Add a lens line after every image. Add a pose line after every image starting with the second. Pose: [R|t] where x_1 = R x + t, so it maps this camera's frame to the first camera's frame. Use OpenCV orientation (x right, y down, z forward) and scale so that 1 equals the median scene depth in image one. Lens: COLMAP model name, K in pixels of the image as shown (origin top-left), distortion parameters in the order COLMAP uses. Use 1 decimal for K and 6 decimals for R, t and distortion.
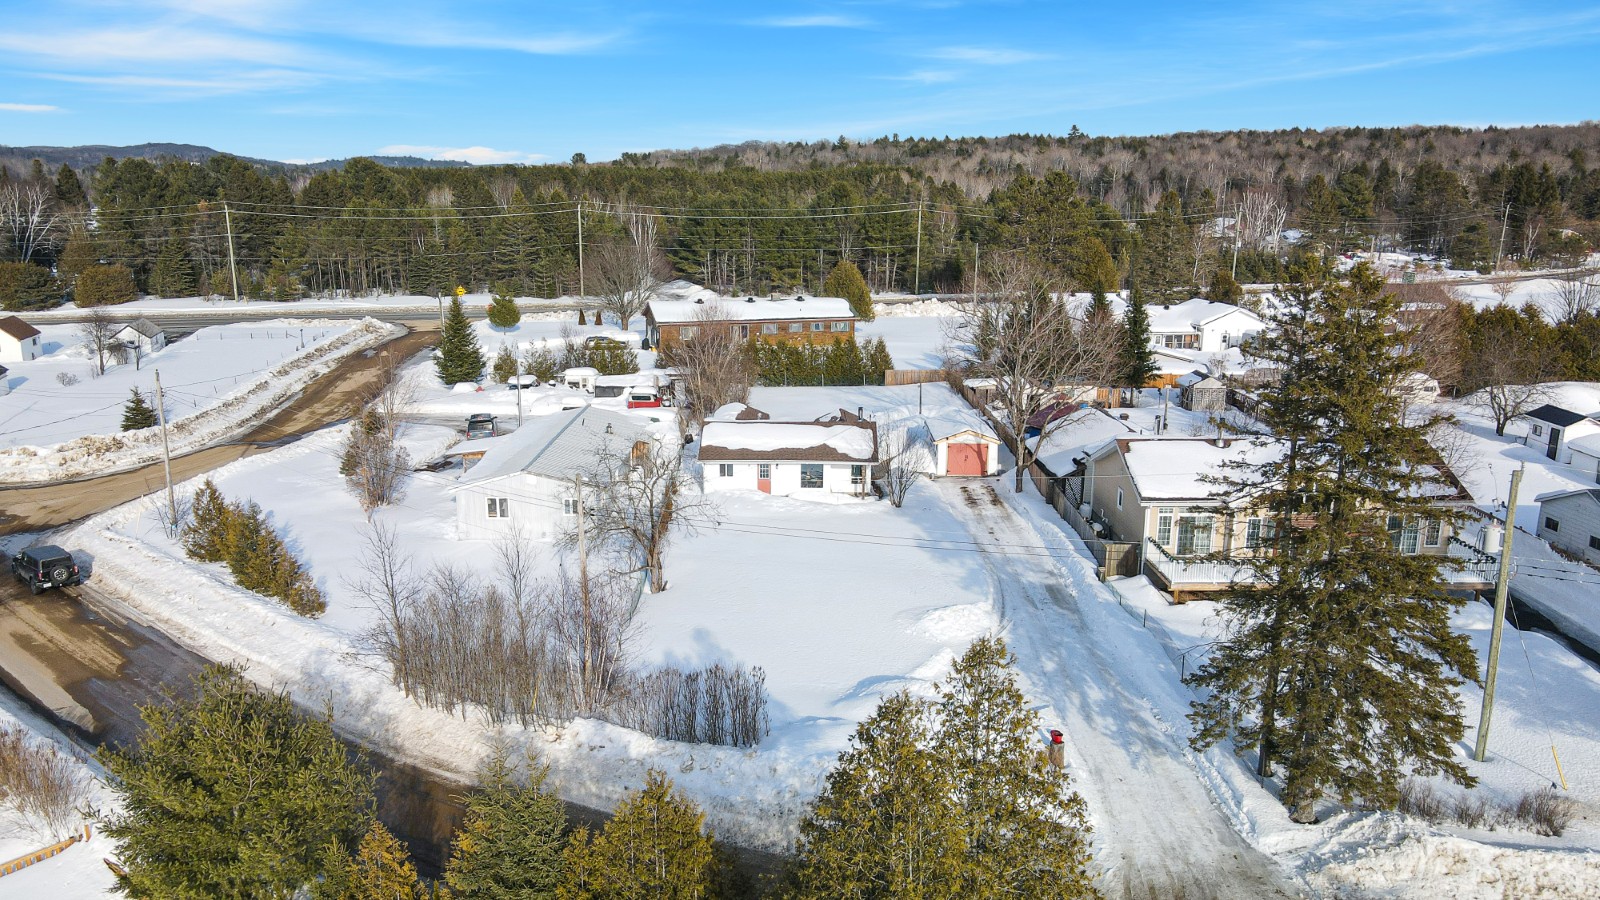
lens RADIAL K [[1165.4, 0, 800.0], [0, 1165.4, 450.0], [0, 0, 1]] dist [0.015095, 0.005236]
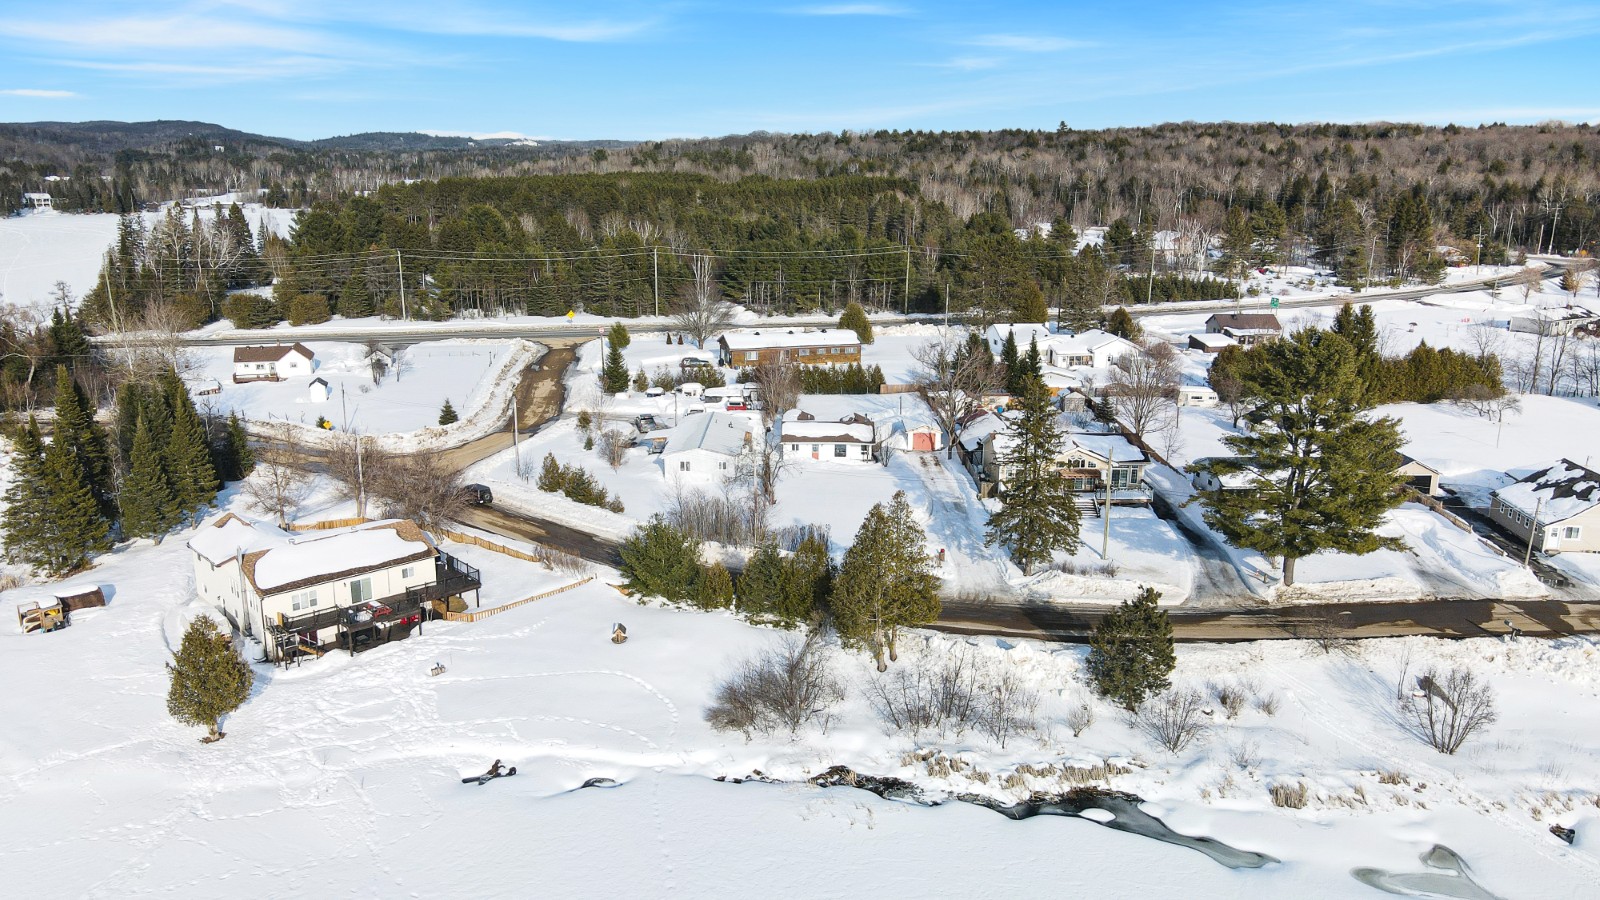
lens RADIAL K [[1142.2, 0, 829.5], [0, 1142.2, 446.0], [0, 0, 1]] dist [0.136578, -0.000022]
pose [[0.999693, 0.001454, 0.024728, -0.035827], [-0.001918, 0.999823, 0.018742, -0.013440], [-0.024696, -0.018784, 0.999519, -0.576156]]
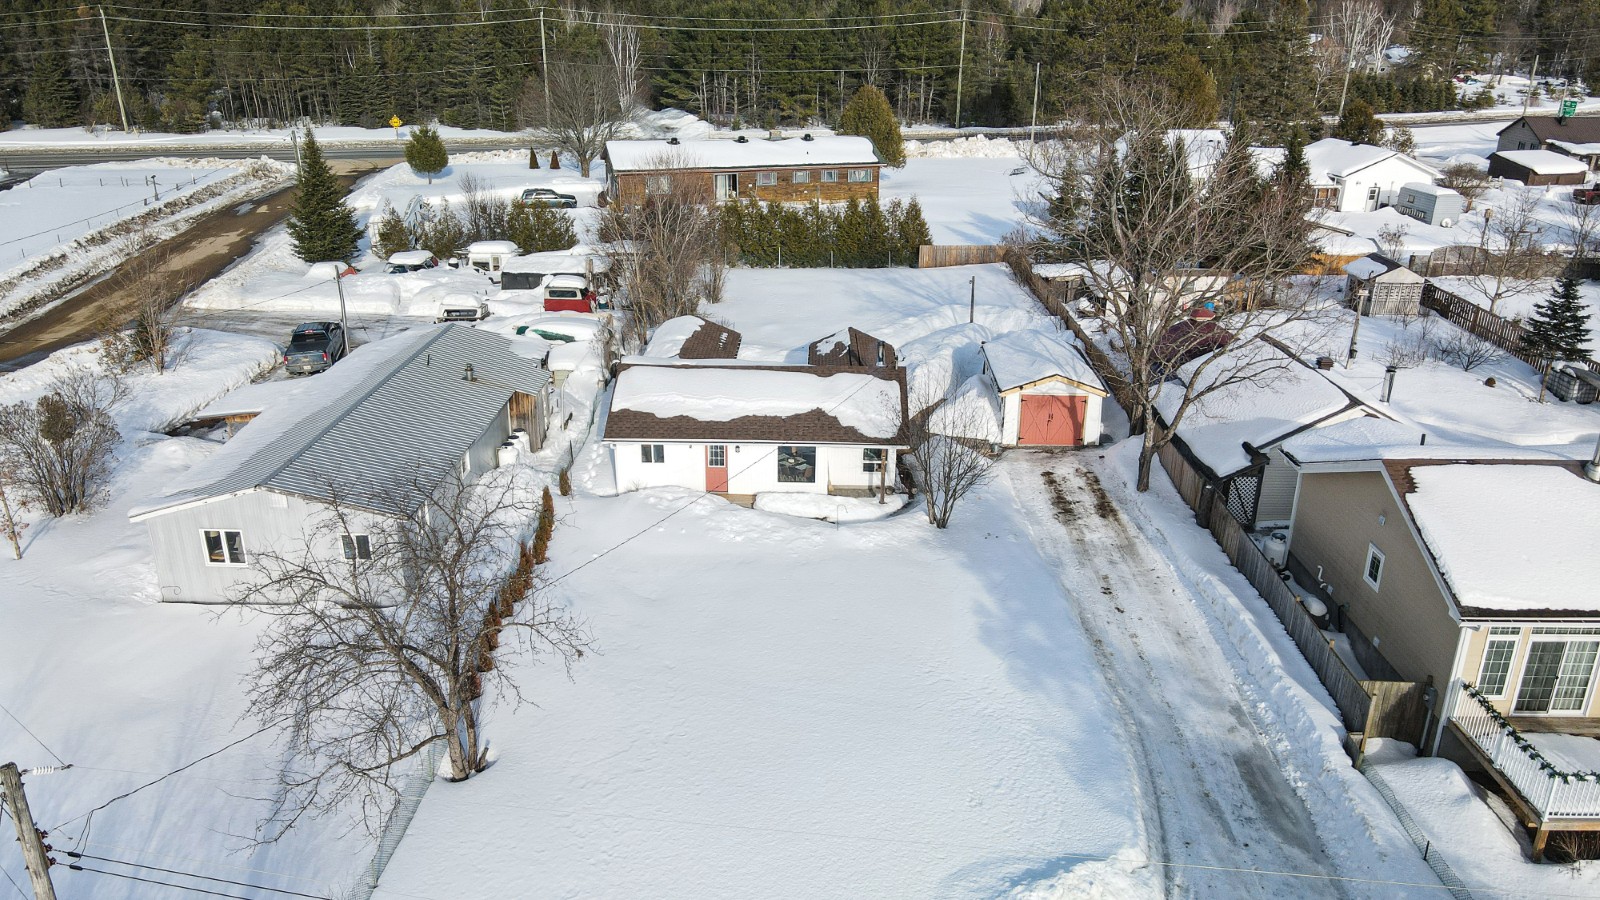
lens RADIAL K [[1165.4, 0, 800.0], [0, 1165.4, 450.0], [0, 0, 1]] dist [0.015095, 0.005236]
pose [[0.999729, 0.009995, -0.021009, 0.016275], [-0.006879, 0.989633, 0.143452, -0.047104], [0.022225, -0.143269, 0.989434, 0.275483]]
